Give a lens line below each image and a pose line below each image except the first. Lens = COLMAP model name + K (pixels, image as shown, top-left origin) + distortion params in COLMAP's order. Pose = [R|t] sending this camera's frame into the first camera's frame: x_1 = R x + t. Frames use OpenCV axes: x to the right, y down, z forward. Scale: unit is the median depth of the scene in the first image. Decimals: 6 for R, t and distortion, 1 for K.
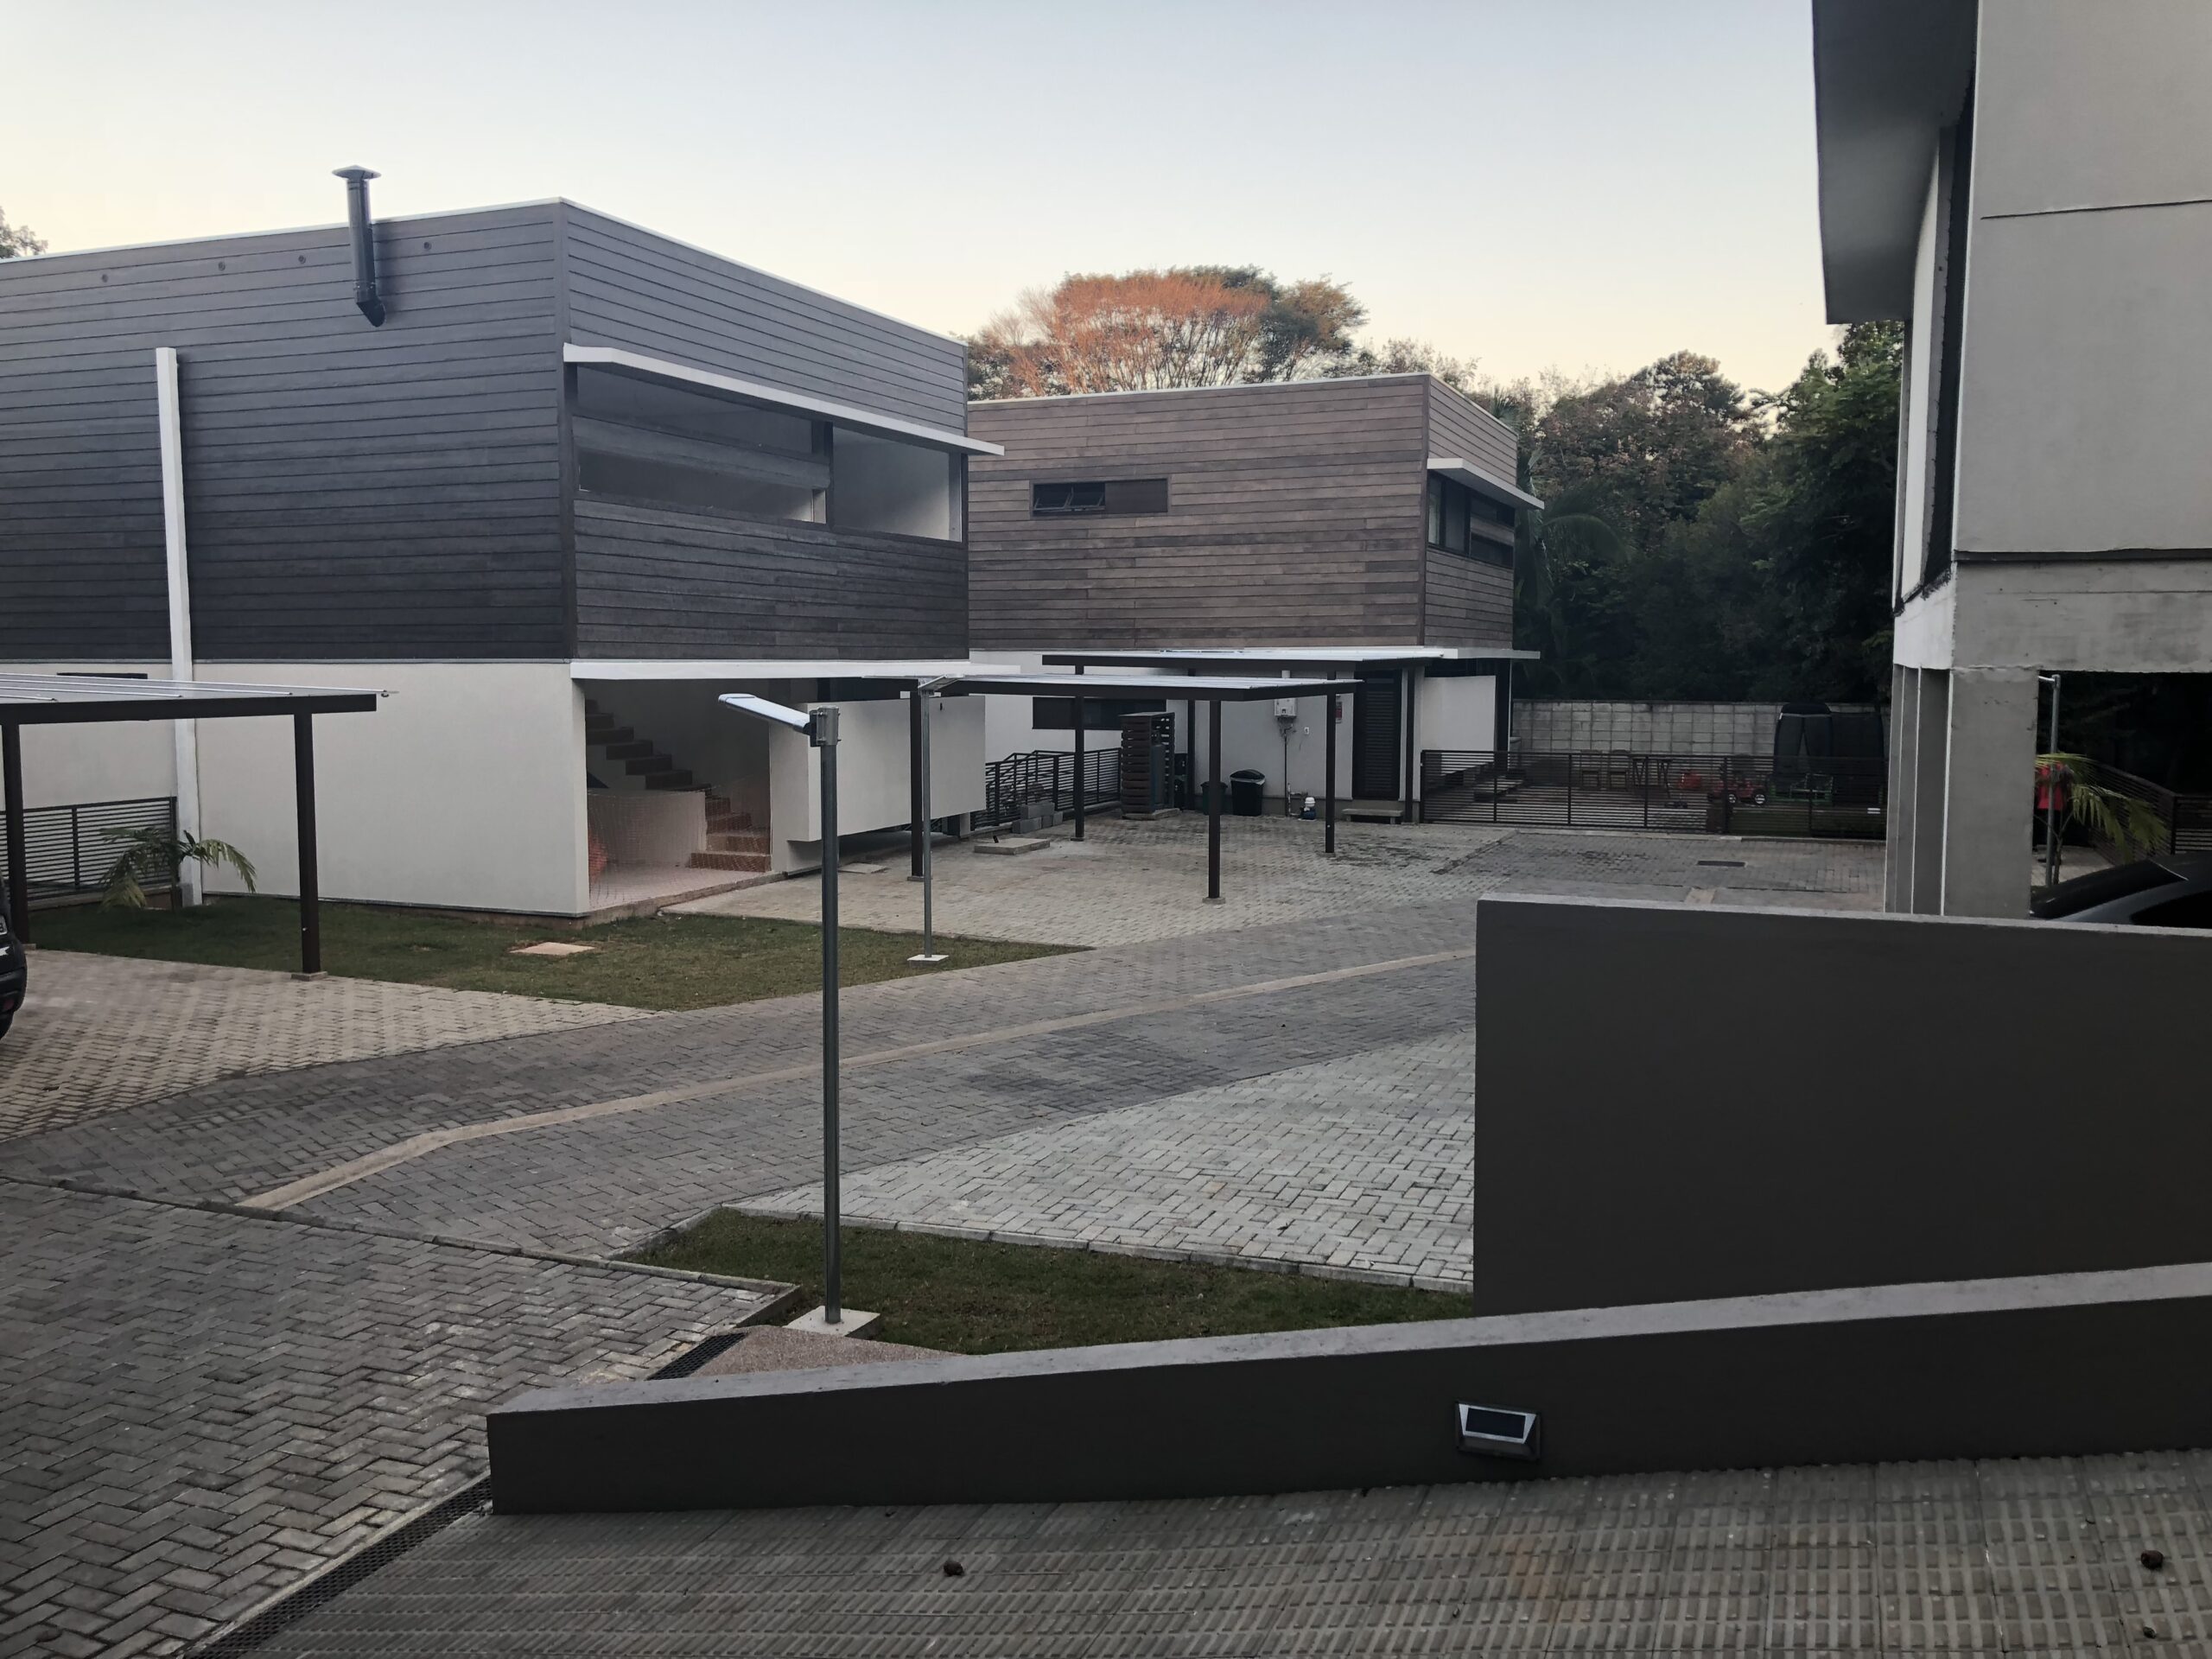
lens RADIAL K [[1804.6, 0, 1101.5], [0, 1804.6, 809.0], [0, 0, 1]] dist [0.045282, -0.048795]
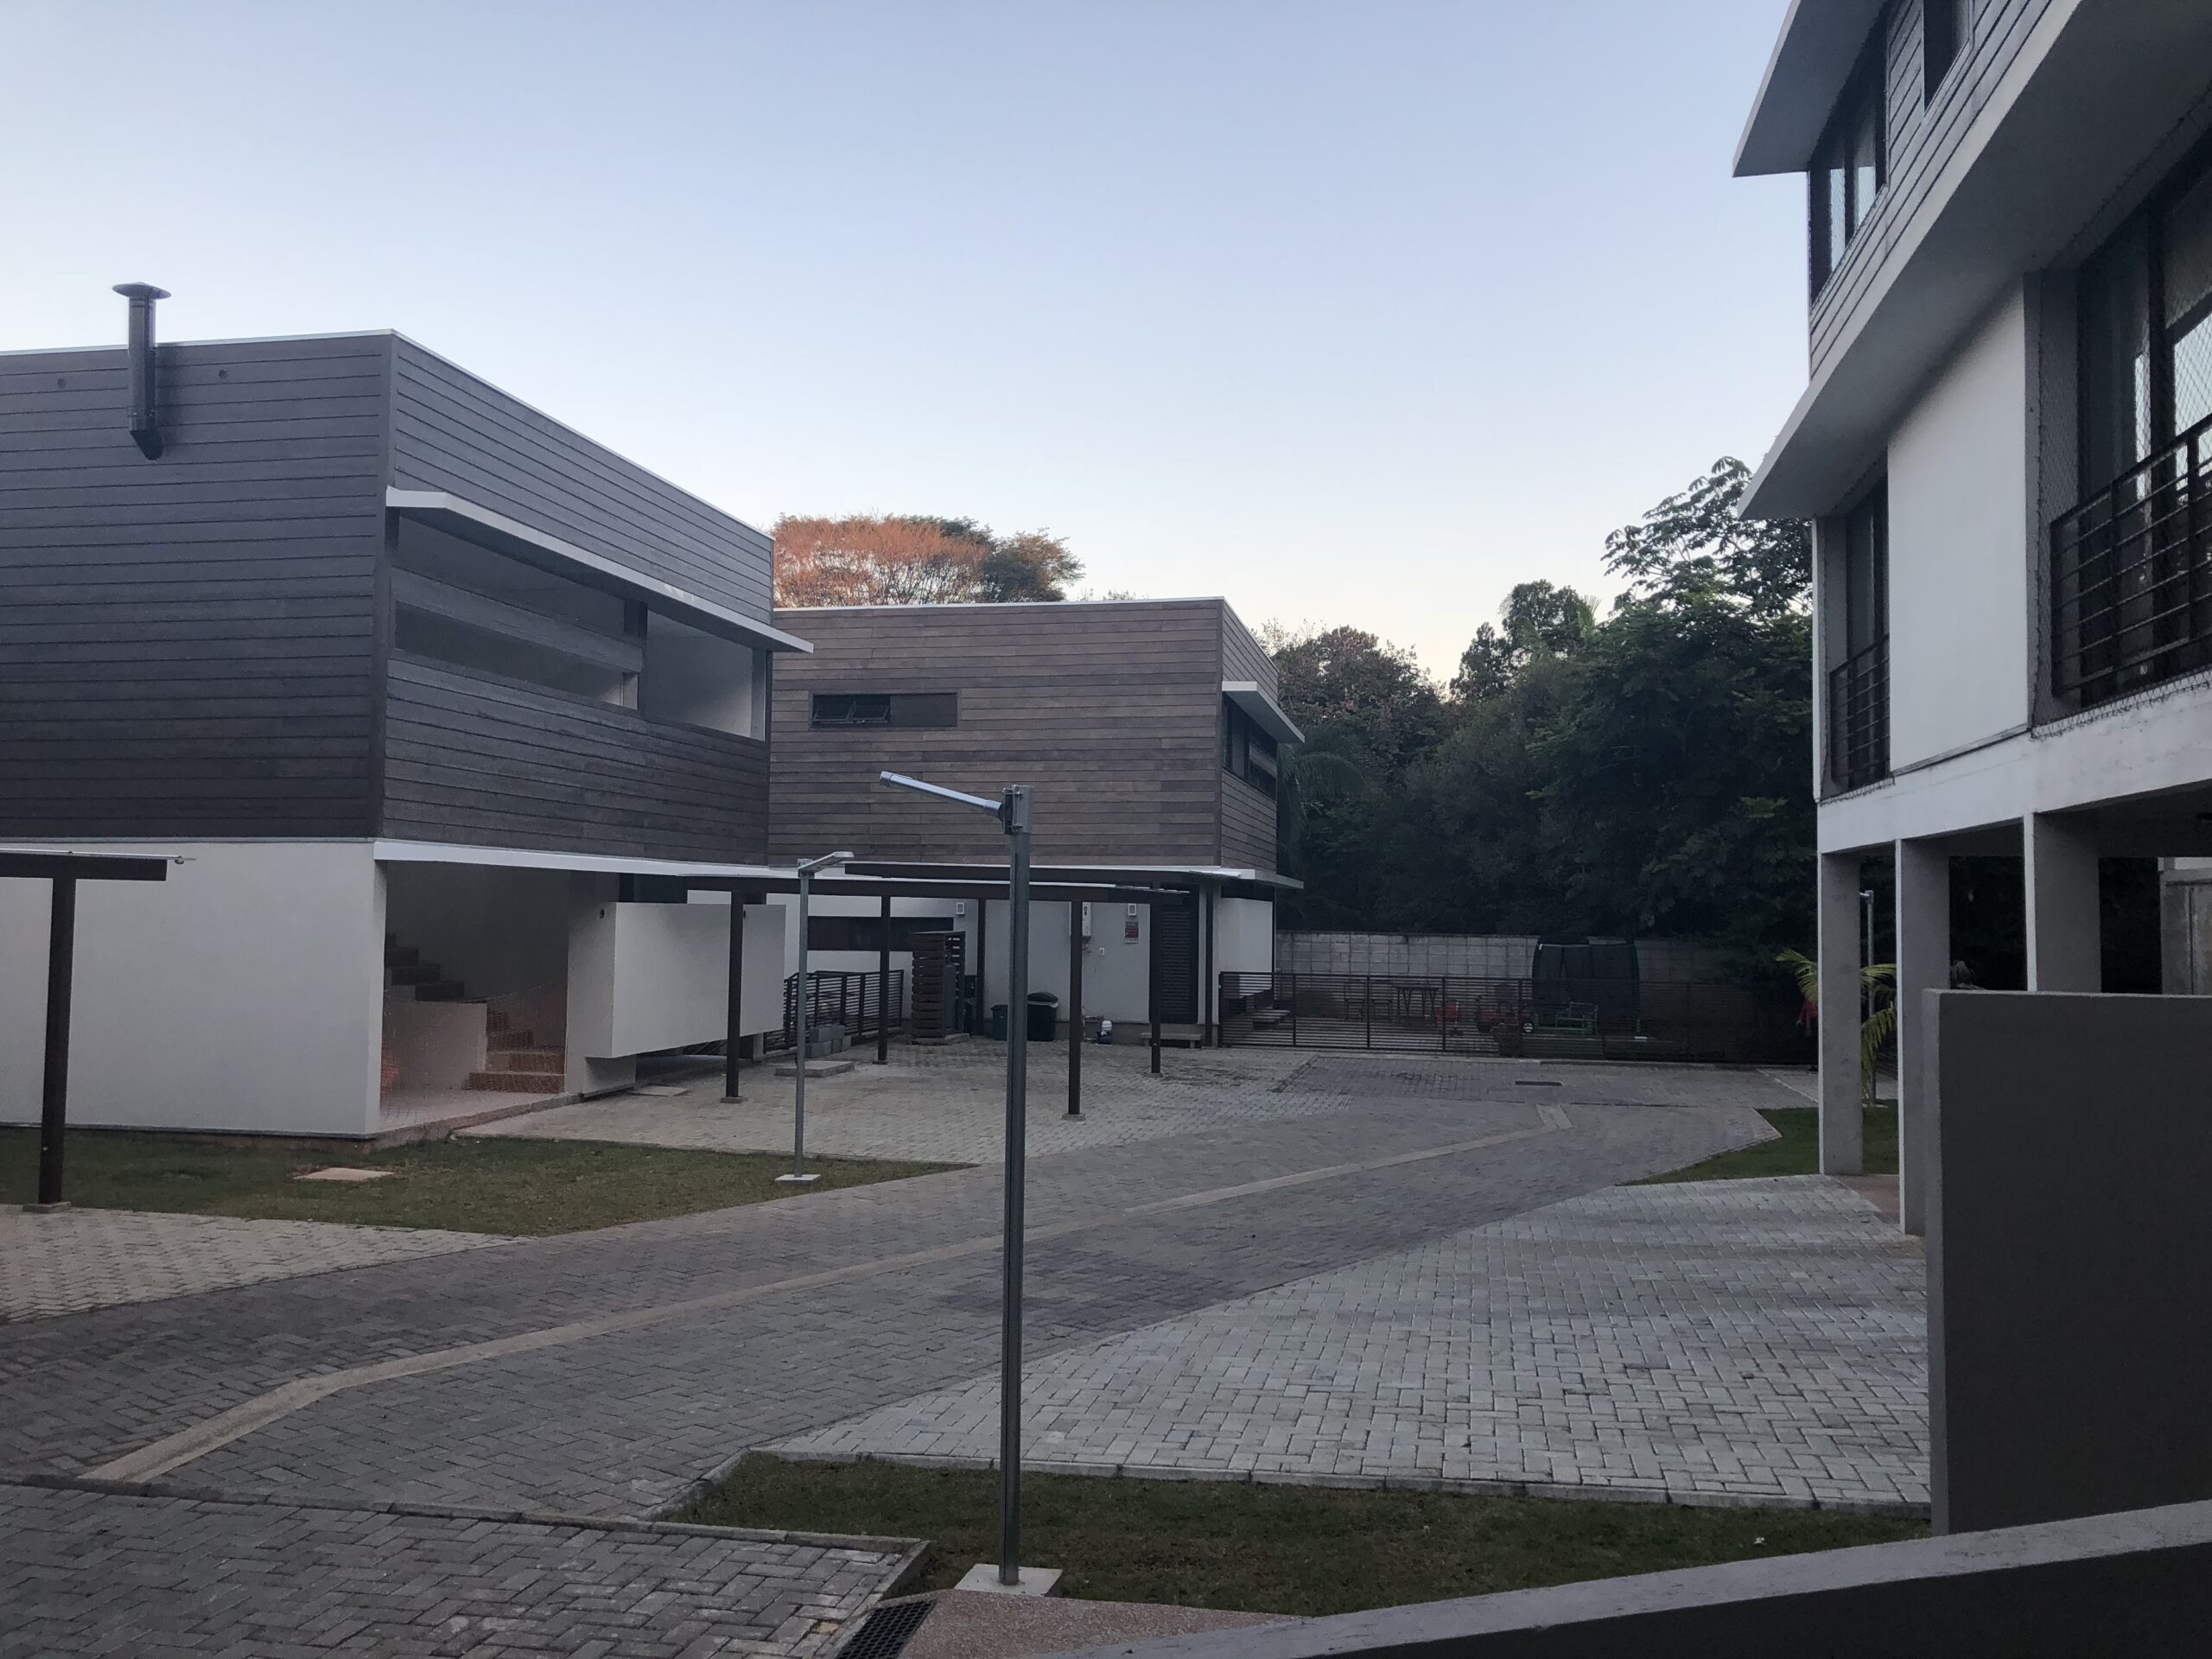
lens RADIAL K [[1804.6, 0, 1100.4], [0, 1804.6, 828.9], [0, 0, 1]] dist [0.045282, -0.048795]
pose [[0.982868, 0.020080, 0.183214, -0.107775], [0.004000, 0.991489, -0.130127, 0.027448], [-0.184267, 0.128630, 0.974423, 0.083258]]
